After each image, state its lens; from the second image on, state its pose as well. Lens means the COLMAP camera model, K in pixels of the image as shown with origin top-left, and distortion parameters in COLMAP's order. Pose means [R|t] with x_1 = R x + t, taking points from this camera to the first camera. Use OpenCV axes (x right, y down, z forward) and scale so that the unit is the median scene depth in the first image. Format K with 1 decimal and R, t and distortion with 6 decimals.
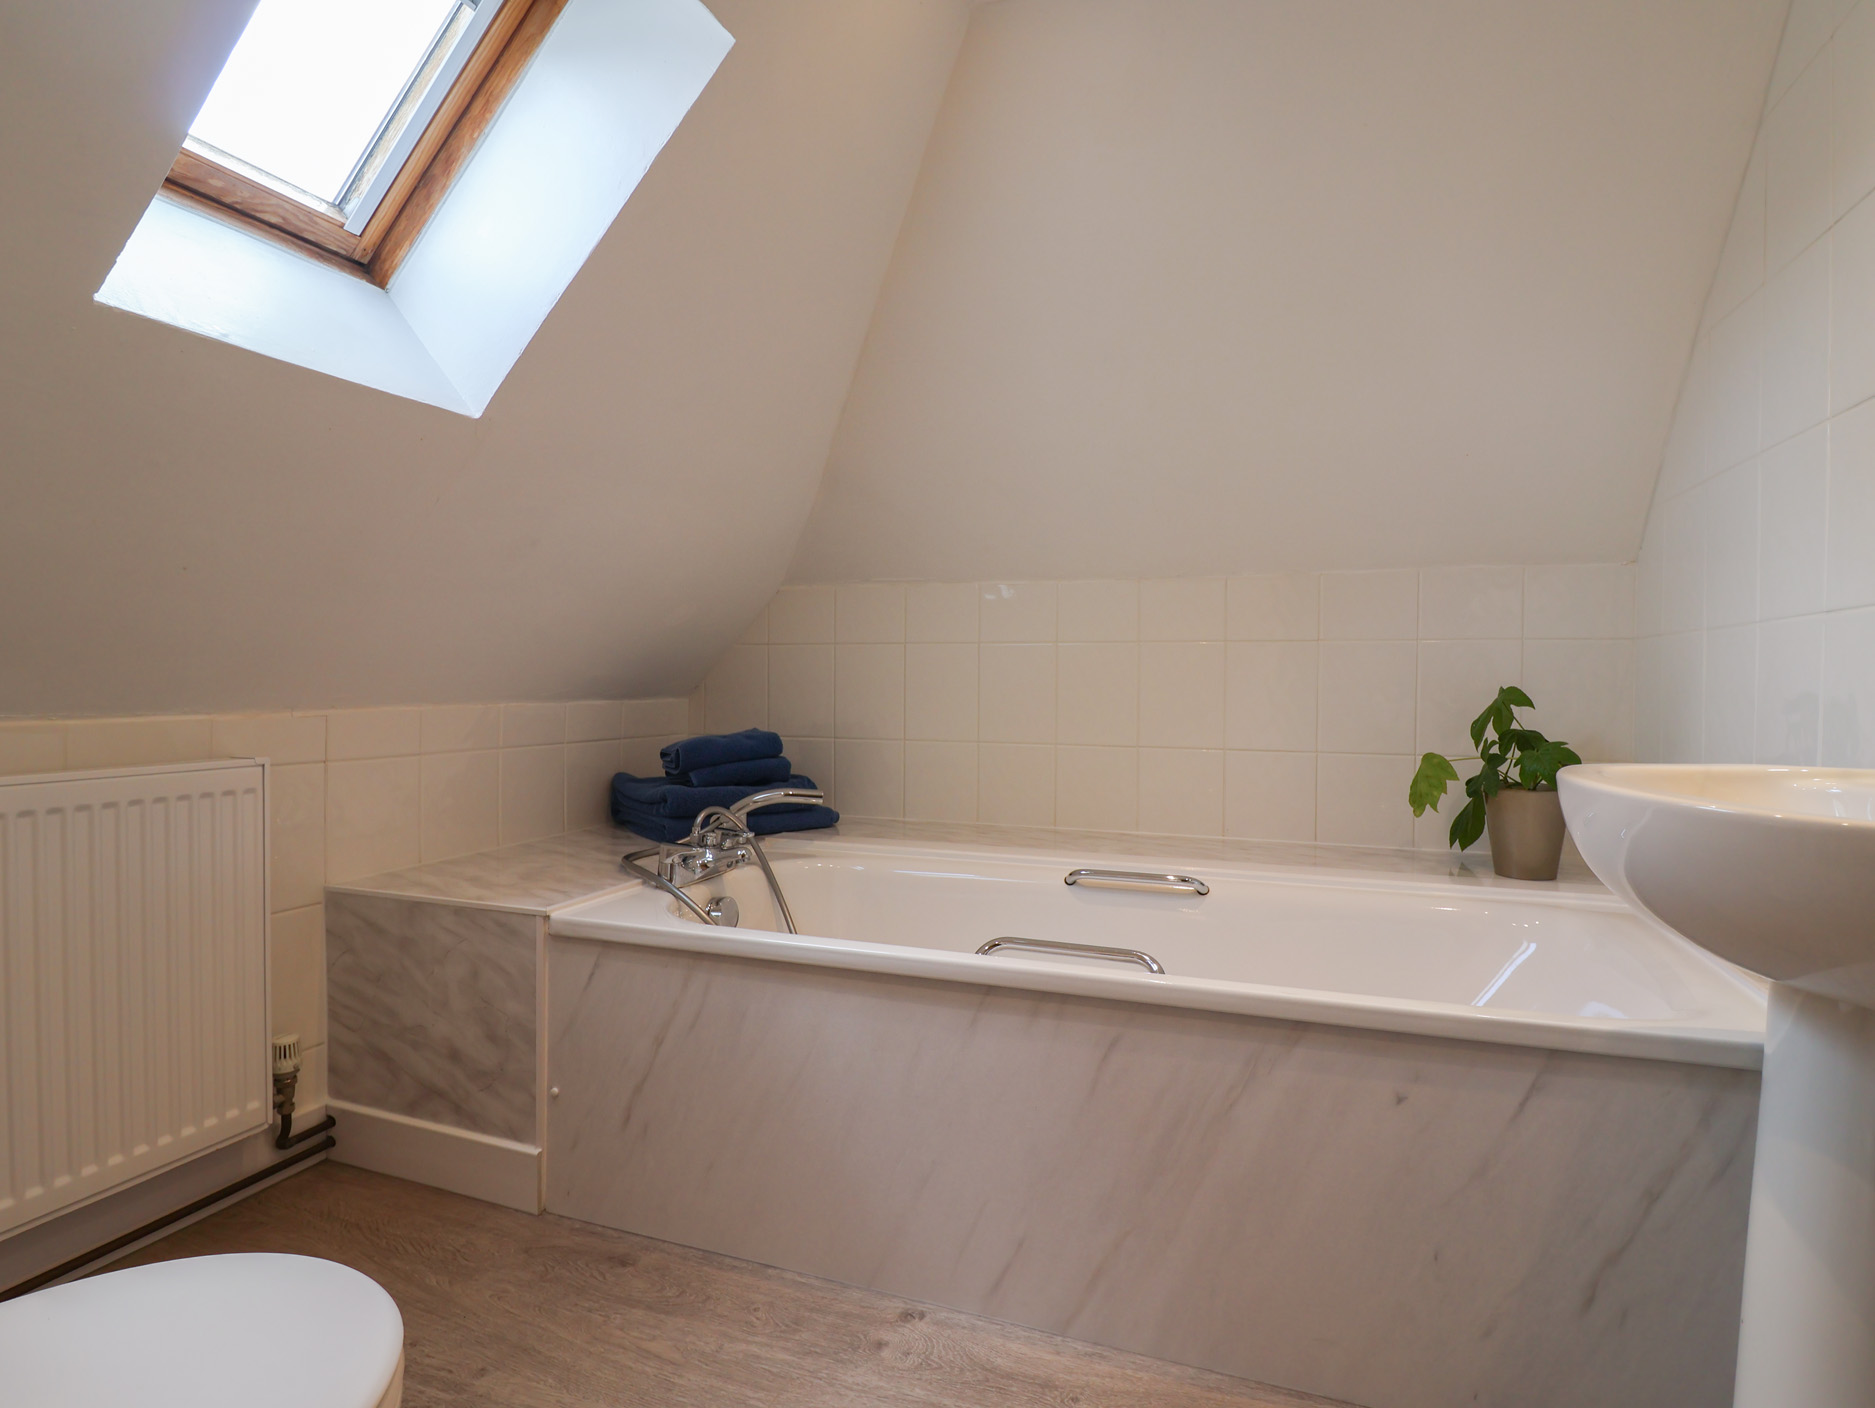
lens RADIAL K [[989.6, 0, 937.5], [0, 989.6, 704.0], [0, 0, 1]] dist [0.000017, -0.000162]
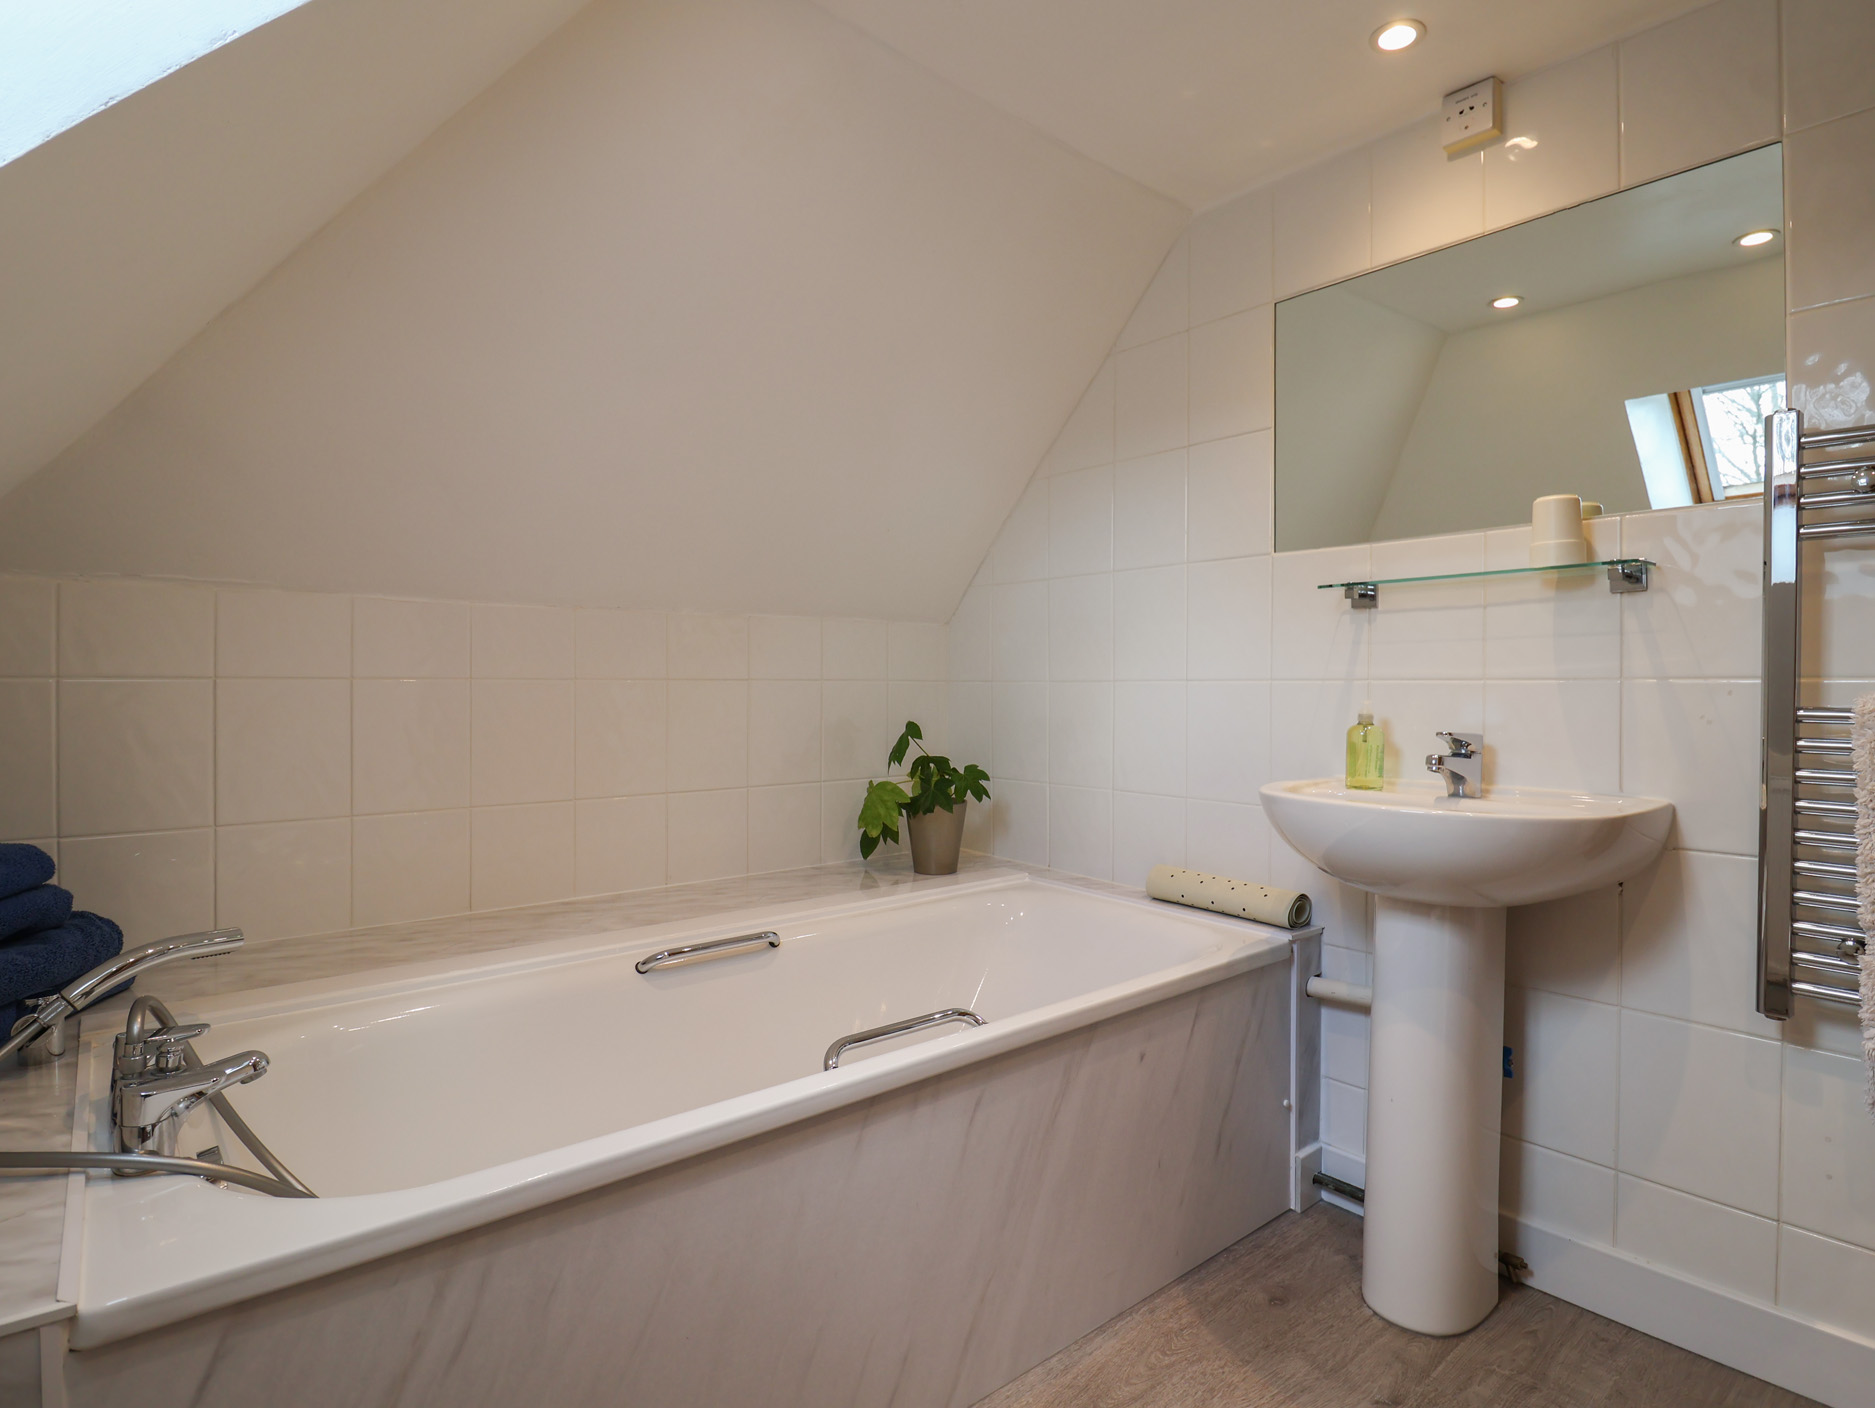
lens RADIAL K [[999.0, 0, 937.5], [0, 999.0, 704.0], [0, 0, 1]] dist [0.001603, -0.012815]
pose [[0.496389, -0.022780, 0.867801, -0.614599], [0.024294, 0.999629, 0.012343, -0.068175], [-0.867760, 0.014956, 0.496758, 0.442676]]
